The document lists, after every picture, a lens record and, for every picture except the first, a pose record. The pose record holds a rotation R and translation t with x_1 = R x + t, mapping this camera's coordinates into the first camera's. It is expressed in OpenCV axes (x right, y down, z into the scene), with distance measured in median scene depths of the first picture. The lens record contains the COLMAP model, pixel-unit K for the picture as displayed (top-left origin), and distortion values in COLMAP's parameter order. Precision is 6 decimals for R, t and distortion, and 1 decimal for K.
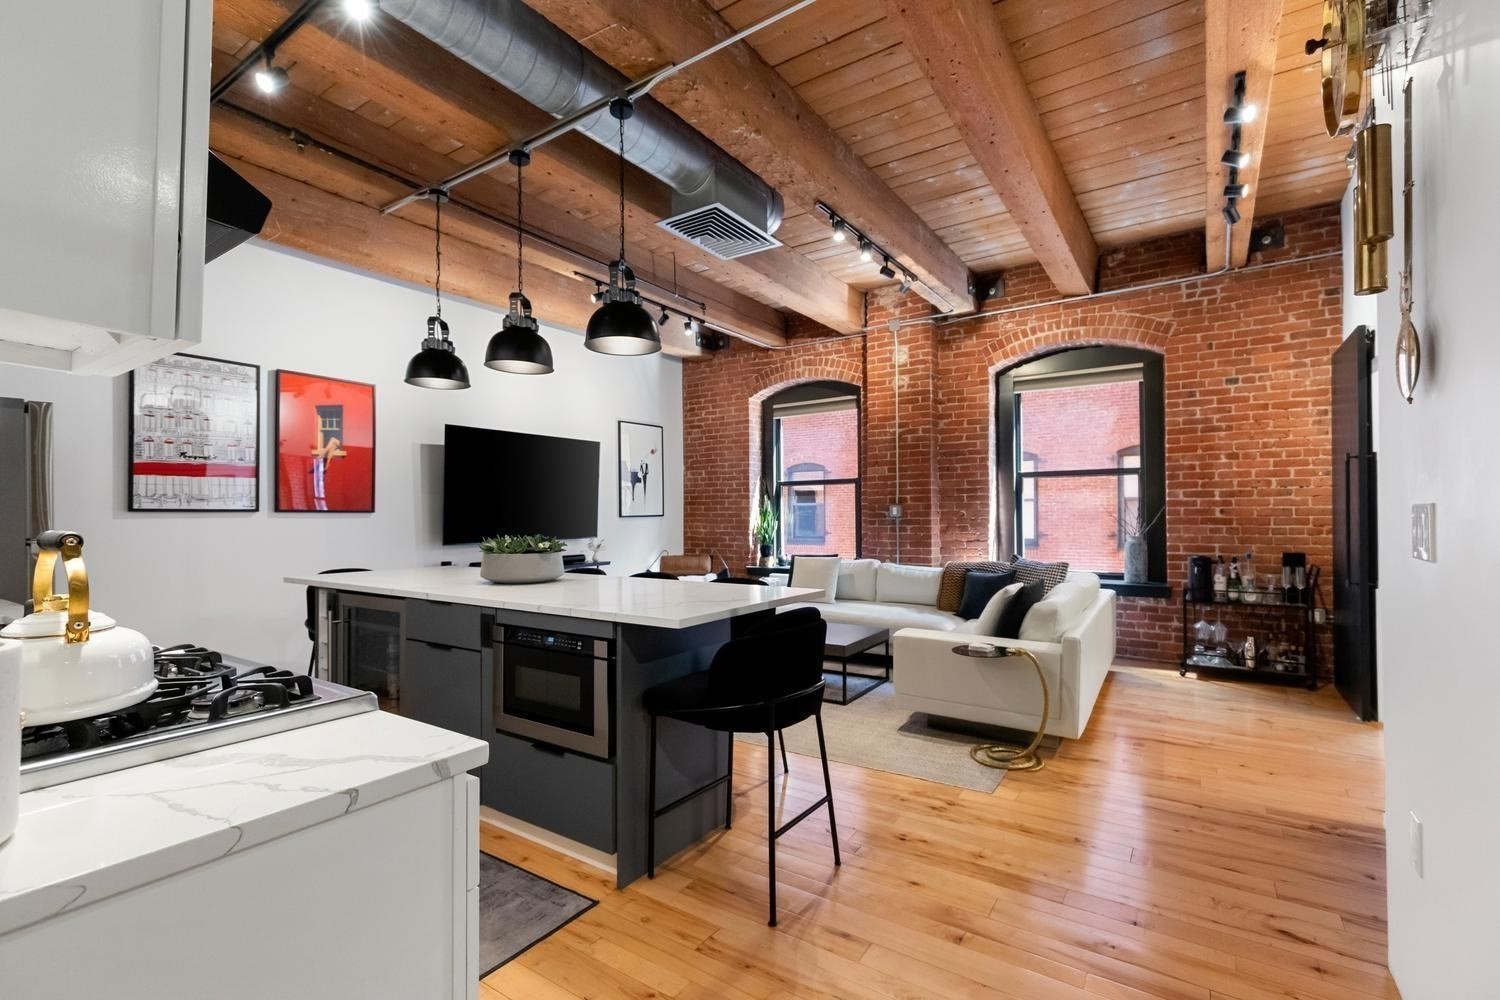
lens RADIAL K [[673.1, 0, 747.0], [0, 673.1, 510.1], [0, 0, 1]] dist [0.001508, 0.000038]
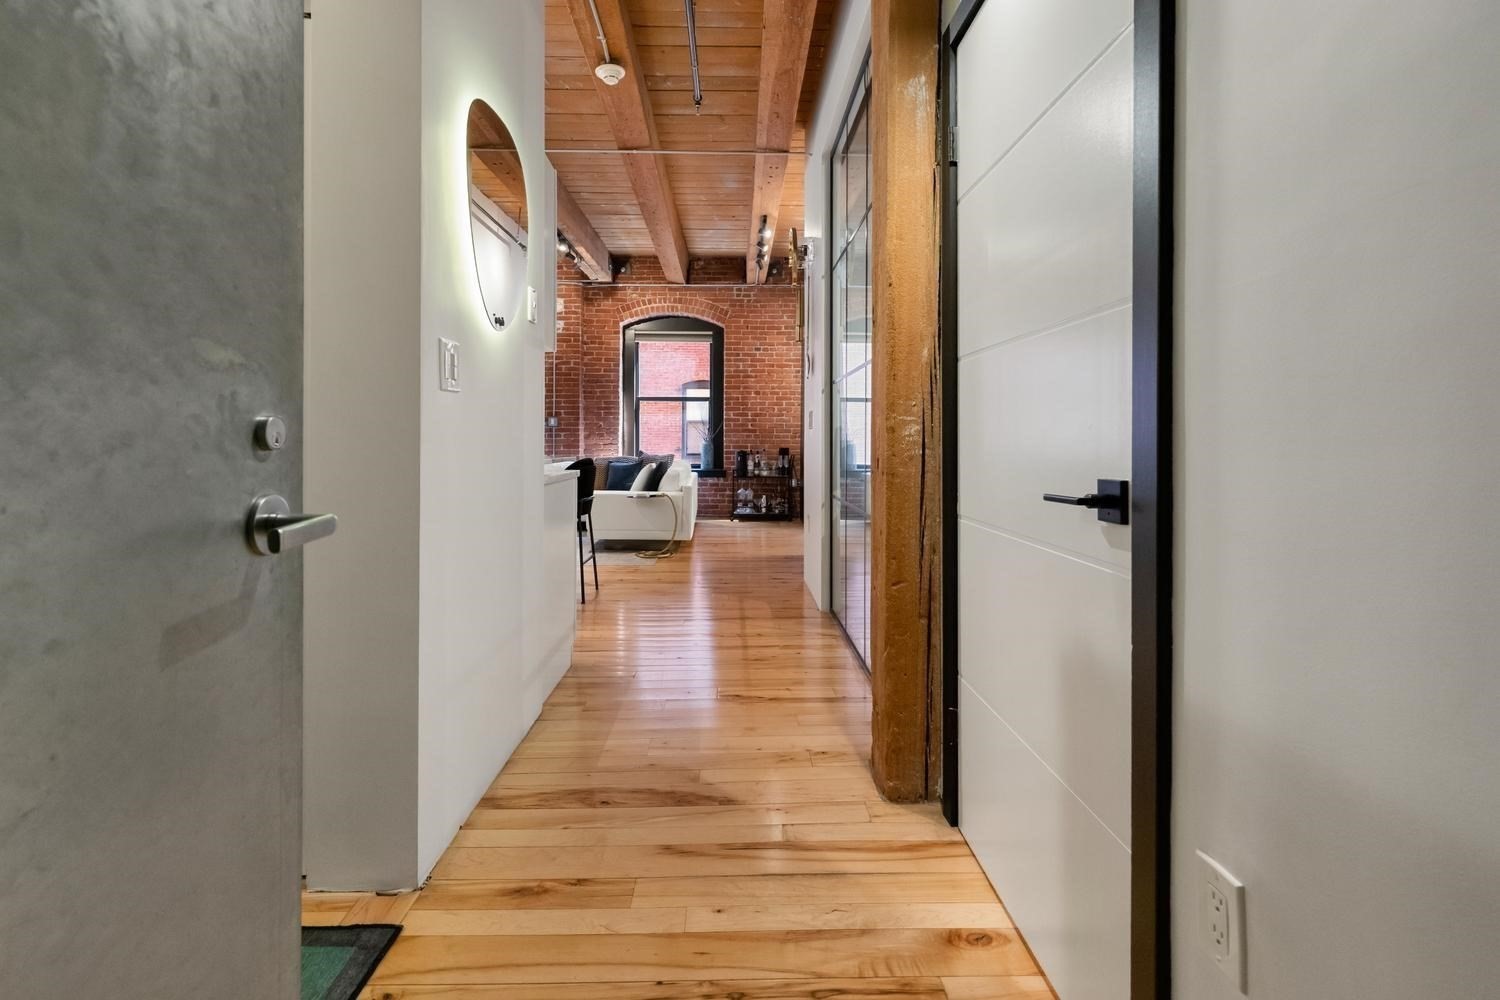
lens RADIAL K [[691.2, 0, 745.6], [0, 691.2, 444.2], [0, 0, 1]] dist [0.000772, -0.000042]
pose [[0.816301, 0.005674, 0.577599, -0.310329], [-0.013865, 0.999856, 0.009773, 0.032485], [-0.577460, -0.015986, 0.816262, -0.409940]]
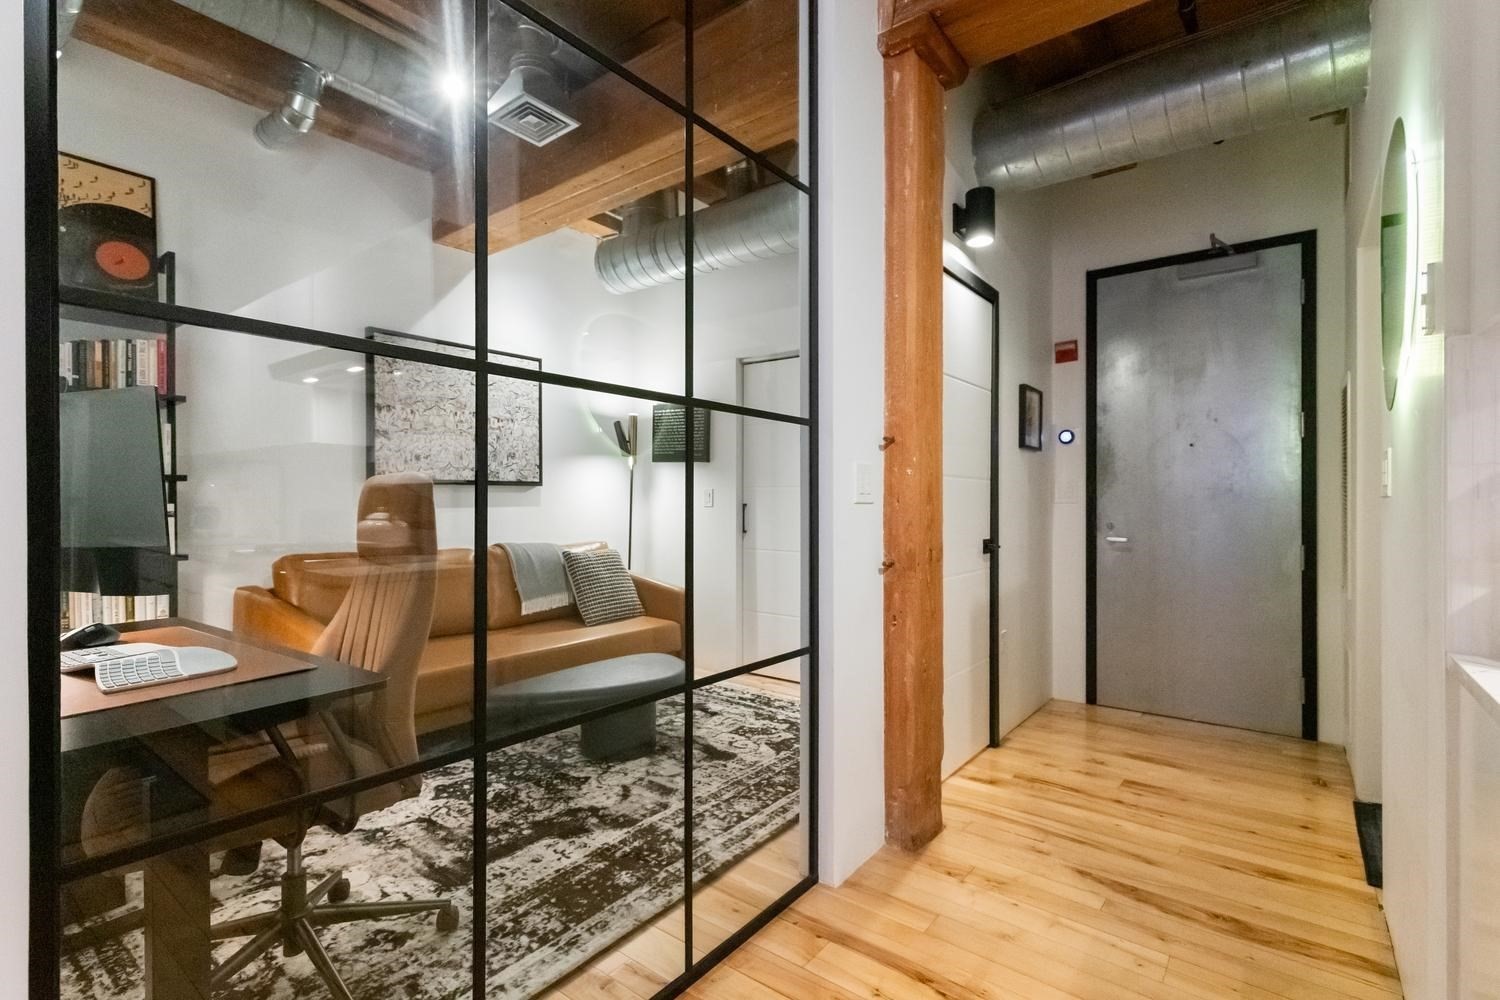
lens RADIAL K [[706.3, 0, 755.1], [0, 706.3, 501.5], [0, 0, 1]] dist [0.014508, 0.000170]
pose [[-0.998418, 0.005832, 0.055925, 0.064847], [0.005186, 0.999918, -0.011687, 0.017436], [-0.055989, -0.011379, -0.998367, 0.325078]]
